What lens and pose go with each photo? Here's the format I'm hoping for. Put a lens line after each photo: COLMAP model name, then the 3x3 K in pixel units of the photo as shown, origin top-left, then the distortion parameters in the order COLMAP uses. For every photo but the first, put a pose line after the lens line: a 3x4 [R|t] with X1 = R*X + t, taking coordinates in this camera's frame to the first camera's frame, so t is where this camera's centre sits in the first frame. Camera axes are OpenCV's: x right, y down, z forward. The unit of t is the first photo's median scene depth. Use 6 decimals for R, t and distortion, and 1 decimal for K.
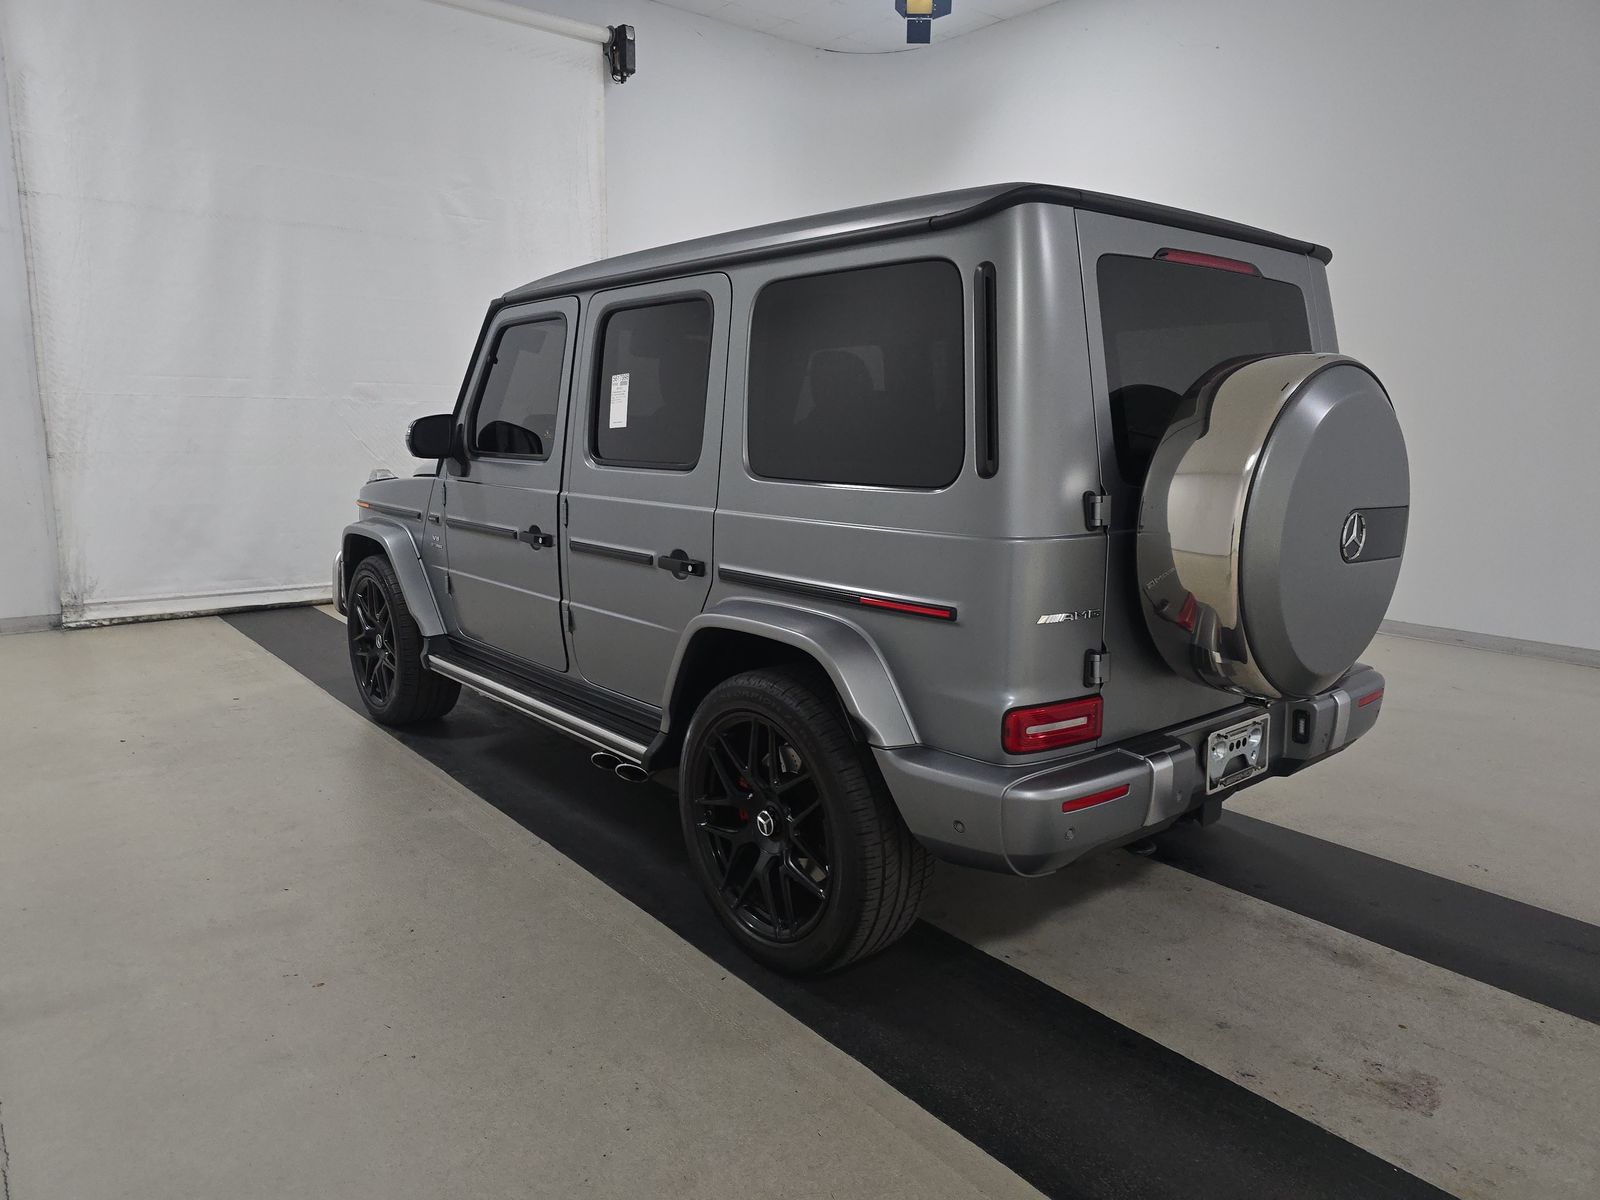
lens RADIAL K [[1069.9, 0, 807.2], [0, 1069.9, 595.3], [0, 0, 1]] dist [0.042781, -0.031907]
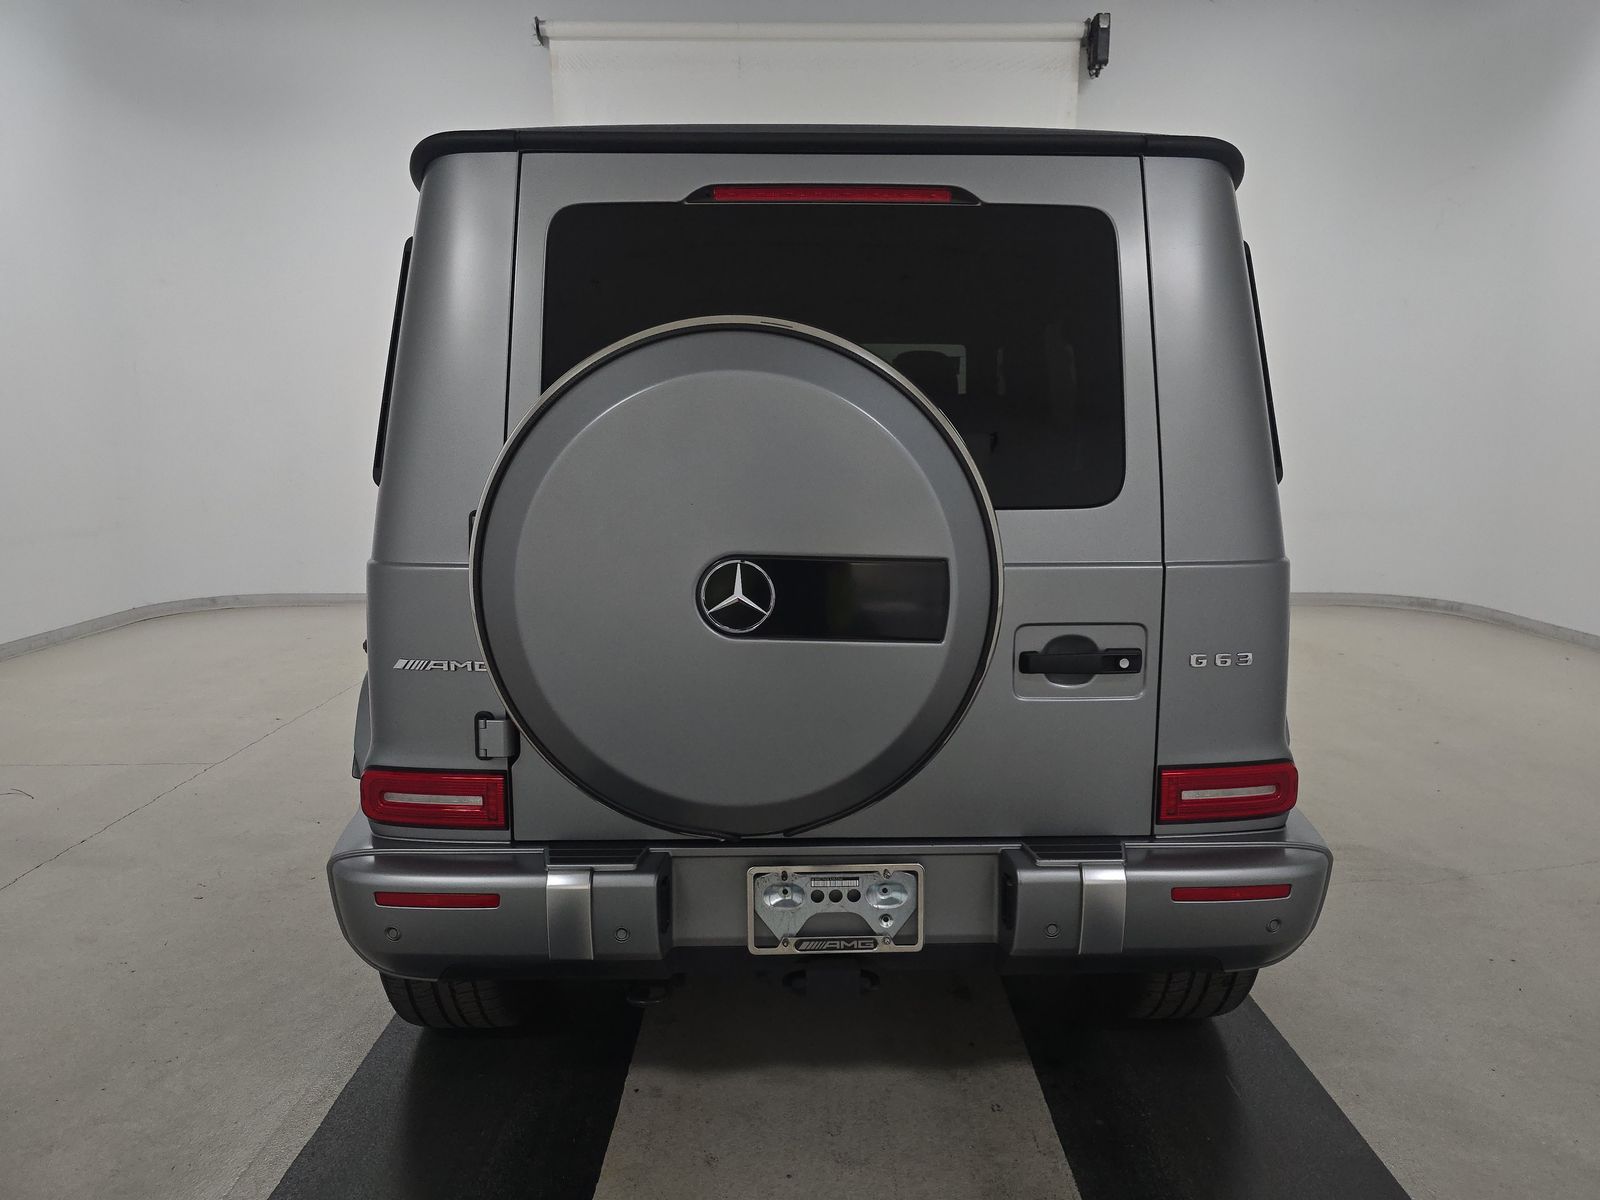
lens RADIAL K [[1069.9, 0, 807.2], [0, 1069.9, 595.3], [0, 0, 1]] dist [0.042781, -0.031907]
pose [[0.779789, 0.084607, -0.620298, 0.736316], [-0.098334, 0.995080, 0.012108, -0.053144], [0.618271, 0.051554, 0.784272, 0.417248]]
